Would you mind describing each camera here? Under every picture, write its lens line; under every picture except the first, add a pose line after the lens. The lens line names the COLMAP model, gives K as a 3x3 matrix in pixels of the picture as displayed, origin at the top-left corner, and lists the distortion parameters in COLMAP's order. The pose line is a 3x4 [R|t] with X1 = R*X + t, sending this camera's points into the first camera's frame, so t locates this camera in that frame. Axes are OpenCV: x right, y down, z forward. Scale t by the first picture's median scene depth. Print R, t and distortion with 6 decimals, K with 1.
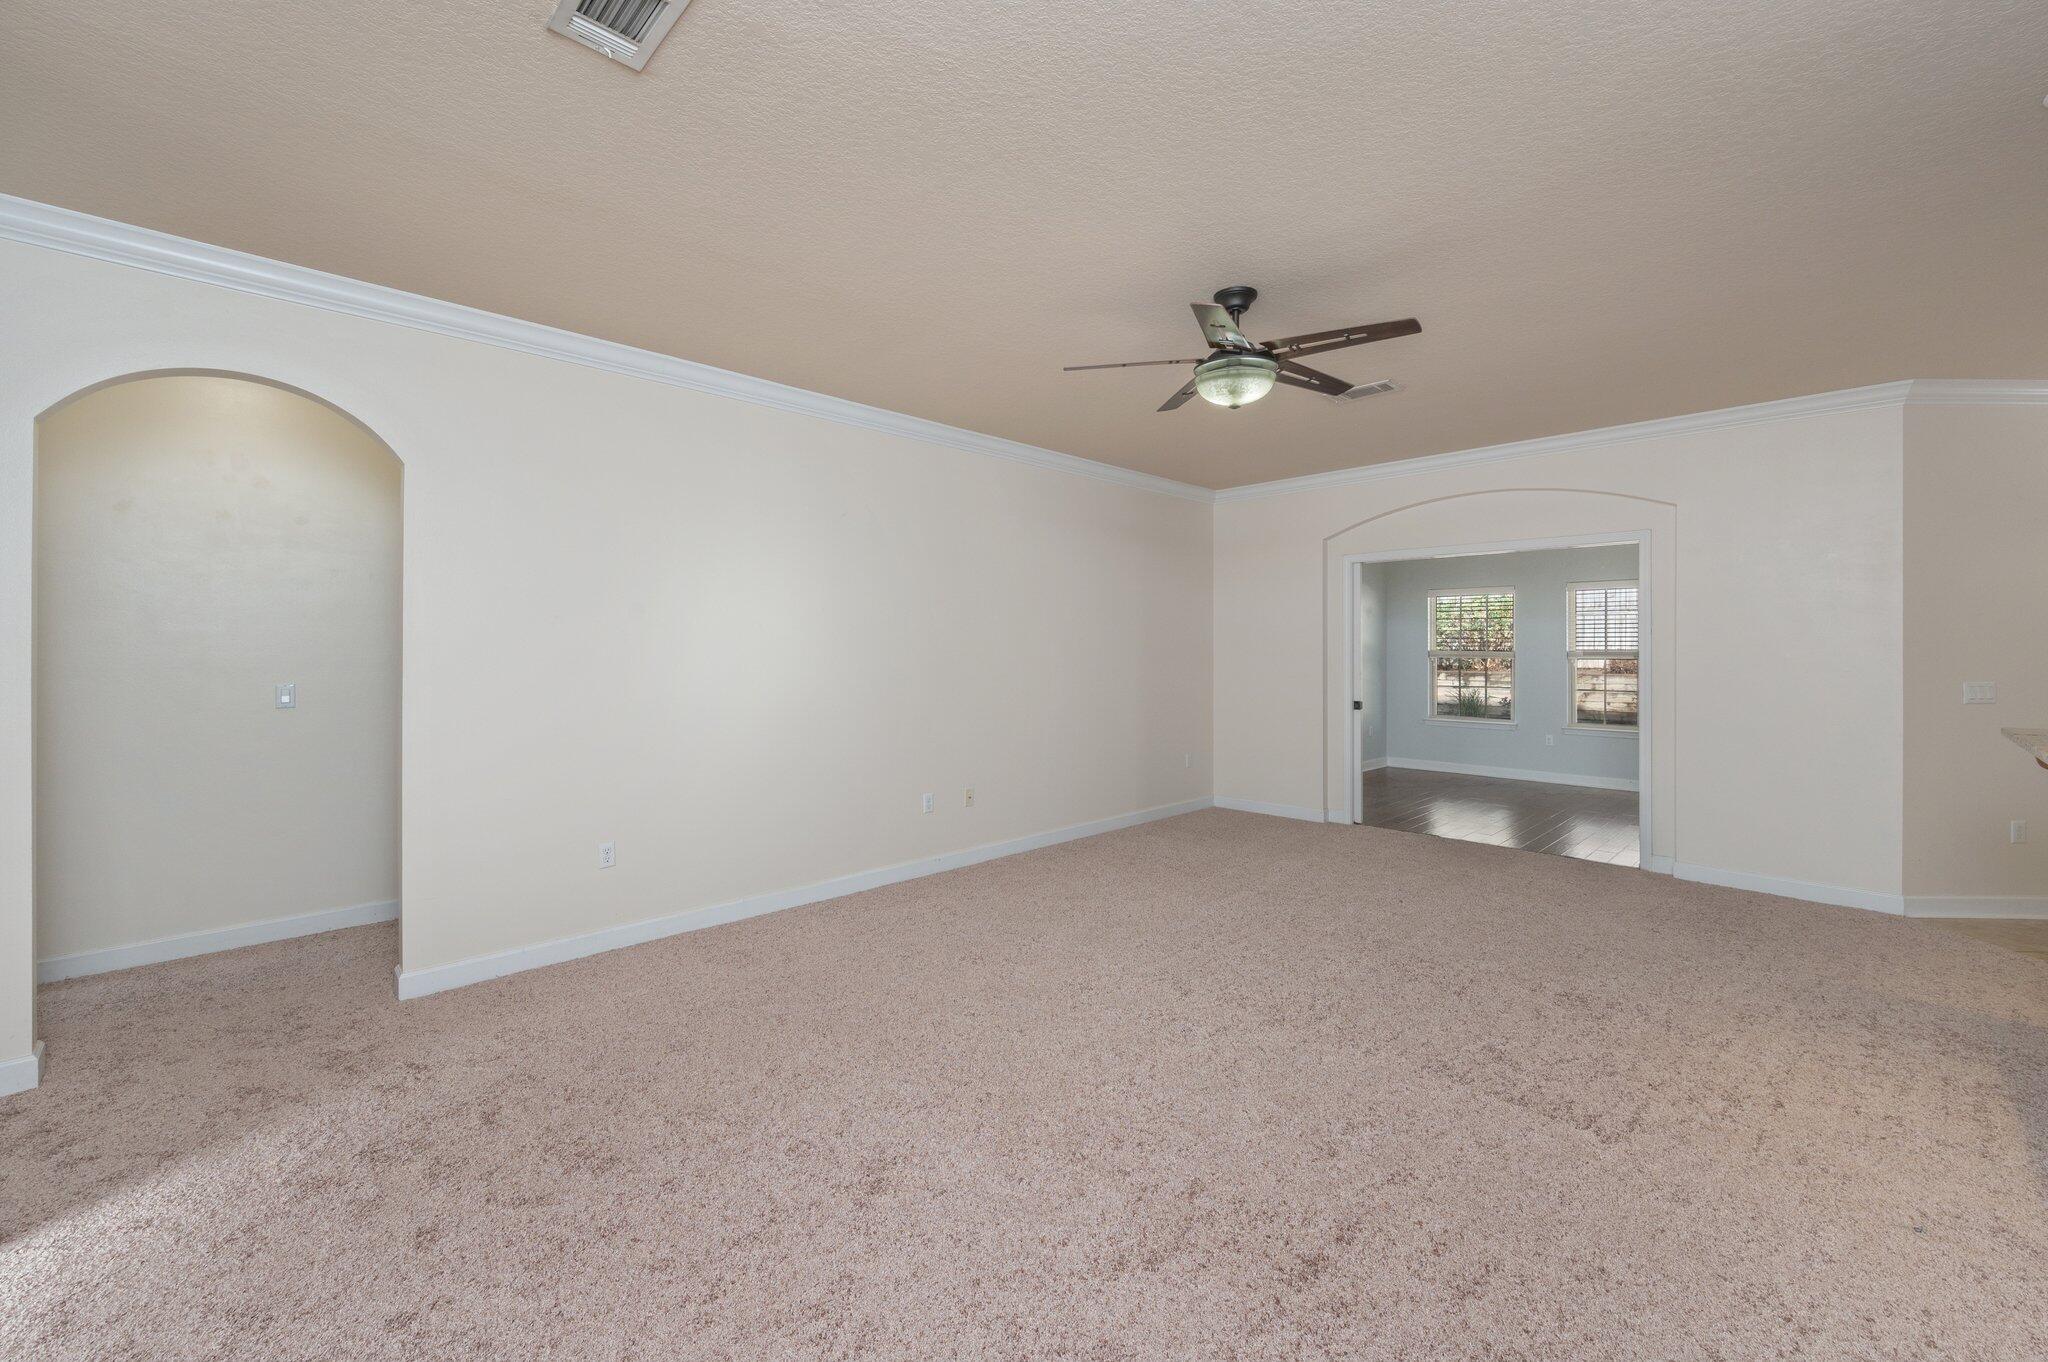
lens RADIAL K [[813.2, 0, 1025.3], [0, 813.2, 670.1], [0, 0, 1]] dist [0.000308, 0.000504]
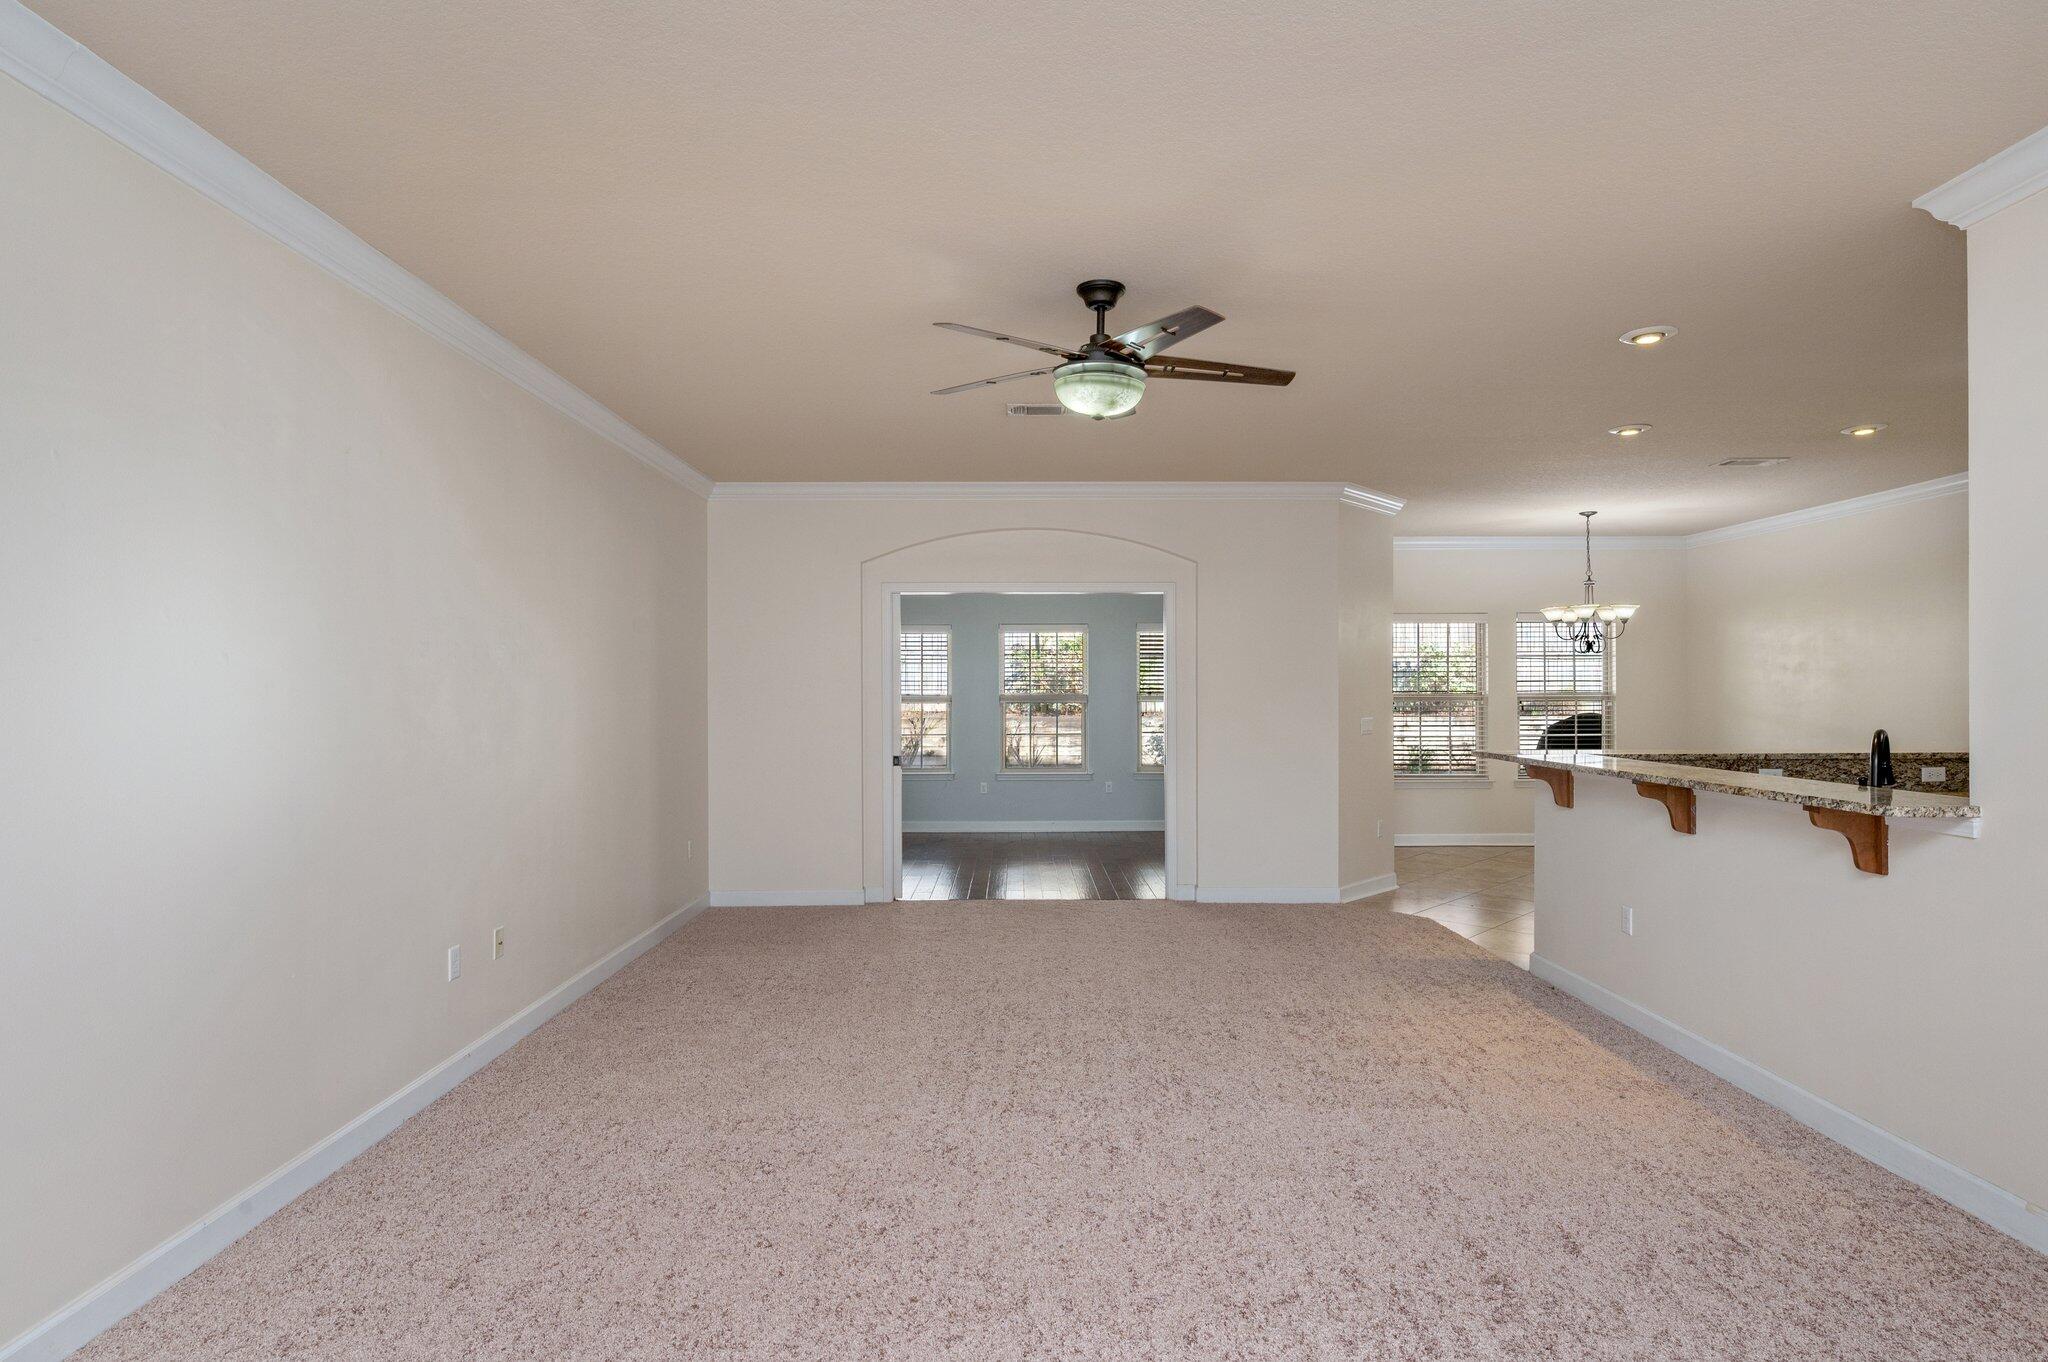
lens RADIAL K [[1073.8, 0, 1026.3], [0, 1073.8, 682.3], [0, 0, 1]] dist [0.000217, -0.002354]
pose [[0.690140, 0.003400, 0.723667, -0.567120], [0.021604, 0.999446, -0.025299, -0.009549], [-0.723353, 0.033094, 0.689685, 0.245493]]
